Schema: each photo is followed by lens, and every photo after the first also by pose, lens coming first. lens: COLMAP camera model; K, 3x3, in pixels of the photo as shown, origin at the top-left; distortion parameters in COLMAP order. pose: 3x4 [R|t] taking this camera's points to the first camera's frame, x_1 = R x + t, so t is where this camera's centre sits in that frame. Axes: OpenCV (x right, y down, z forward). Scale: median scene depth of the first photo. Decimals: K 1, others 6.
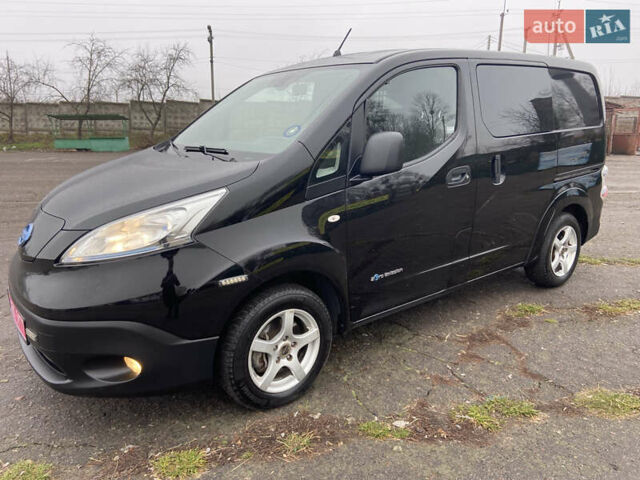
lens RADIAL K [[481.3, 0, 324.2], [0, 481.3, 237.7], [0, 0, 1]] dist [0.112959, -0.128832]
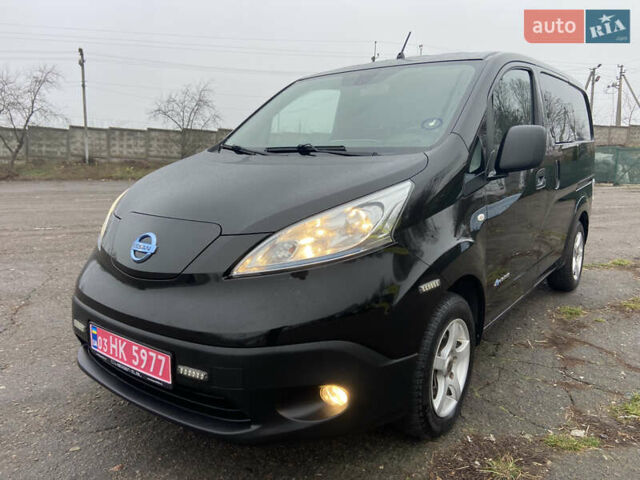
lens RADIAL K [[481.3, 0, 323.3], [0, 481.3, 239.5], [0, 0, 1]] dist [0.112959, -0.128832]
pose [[0.968137, -0.036367, 0.247766, -0.529468], [0.051595, 0.997139, -0.055246, 0.039570], [-0.245048, 0.066269, 0.967243, 0.187114]]
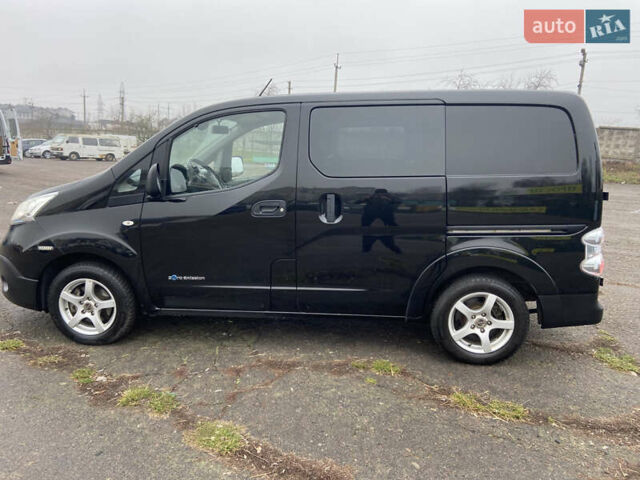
lens RADIAL K [[481.3, 0, 326.2], [0, 481.3, 237.3], [0, 0, 1]] dist [0.112959, -0.128832]
pose [[0.724927, 0.151082, -0.672053, 1.435336], [-0.186165, 0.982314, 0.020019, -0.139375], [0.663192, 0.110601, 0.740233, 0.368019]]
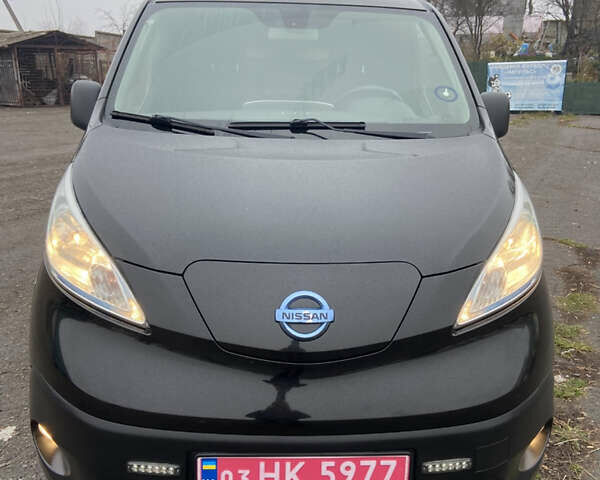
lens RADIAL K [[604.1, 0, 303.3], [0, 604.1, 241.1], [0, 0, 1]] dist [0.087437, 0.000000]
pose [[0.580876, -0.211908, 0.785925, -1.092551], [0.168999, 0.975877, 0.138218, -0.167806], [-0.796256, 0.052533, 0.602675, 0.624940]]
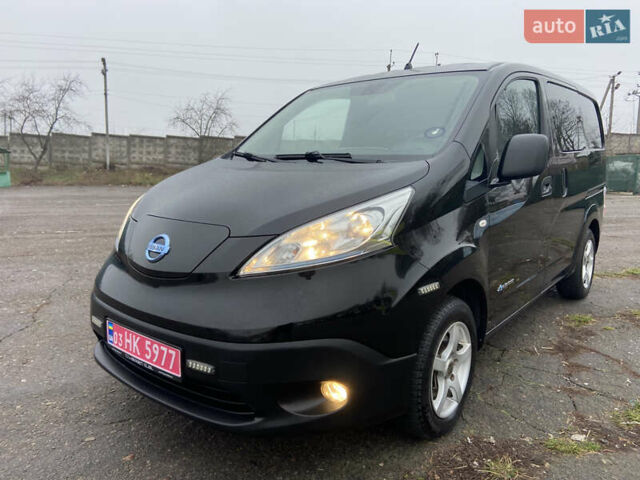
lens RADIAL K [[481.3, 0, 318.8], [0, 481.3, 236.1], [0, 0, 1]] dist [0.112959, -0.128832]
pose [[0.977389, -0.021211, 0.210384, -0.520655], [0.038316, 0.996251, -0.077560, 0.048600], [-0.207950, 0.083867, 0.974537, 0.147245]]
